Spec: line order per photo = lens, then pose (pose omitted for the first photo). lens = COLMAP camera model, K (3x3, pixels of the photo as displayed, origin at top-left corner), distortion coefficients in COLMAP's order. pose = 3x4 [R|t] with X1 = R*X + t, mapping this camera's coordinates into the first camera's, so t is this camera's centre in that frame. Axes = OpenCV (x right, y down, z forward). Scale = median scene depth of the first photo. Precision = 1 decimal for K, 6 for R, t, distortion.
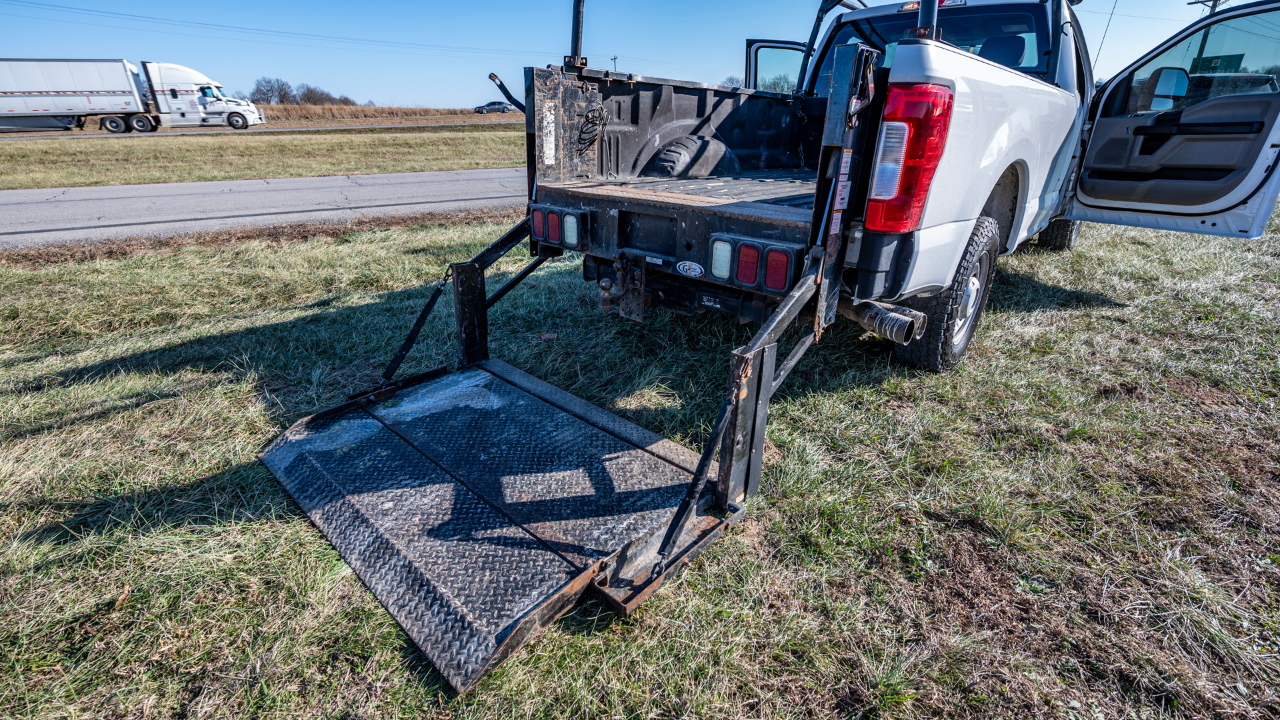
lens RADIAL K [[577.6, 0, 630.7], [0, 577.6, 364.4], [0, 0, 1]] dist [-0.007383, 0.001389]
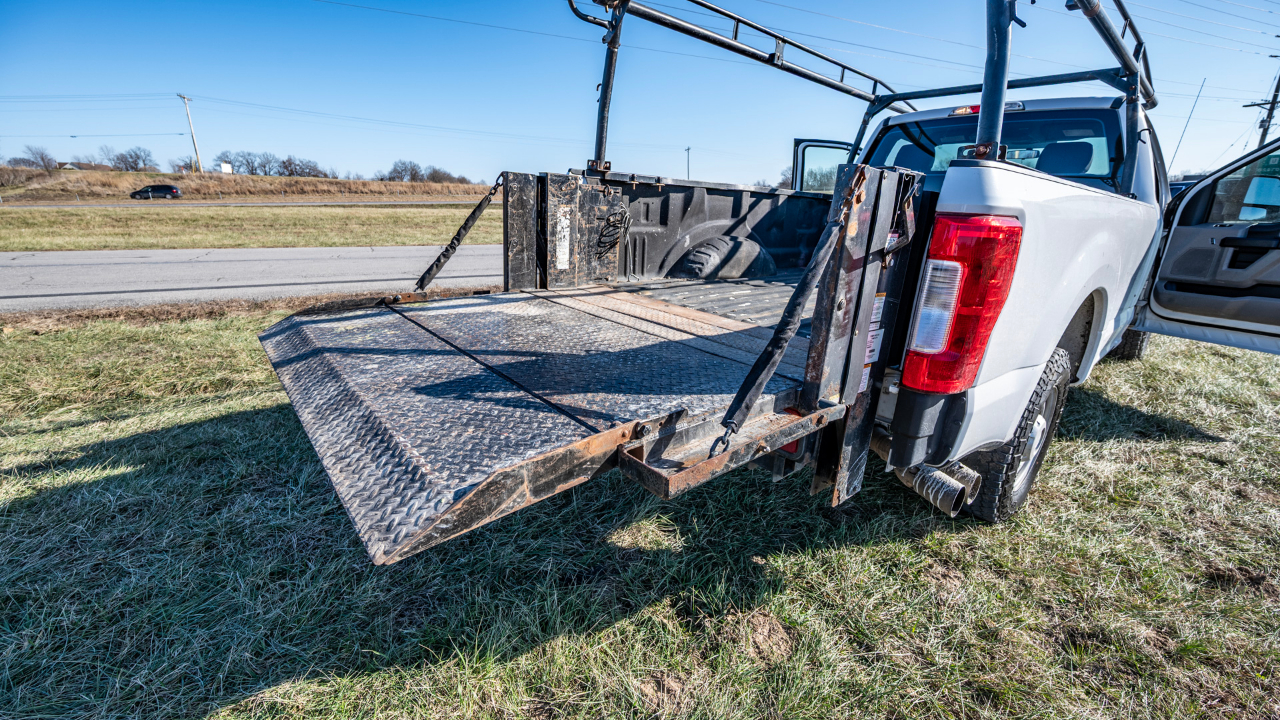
lens RADIAL K [[513.2, 0, 637.0], [0, 513.2, 361.4], [0, 0, 1]] dist [-0.002940, -0.000637]
pose [[0.992576, 0.056737, -0.107585, 0.072066], [-0.066557, 0.993716, -0.089996, -0.108807], [0.101803, 0.096488, 0.990114, 0.159014]]
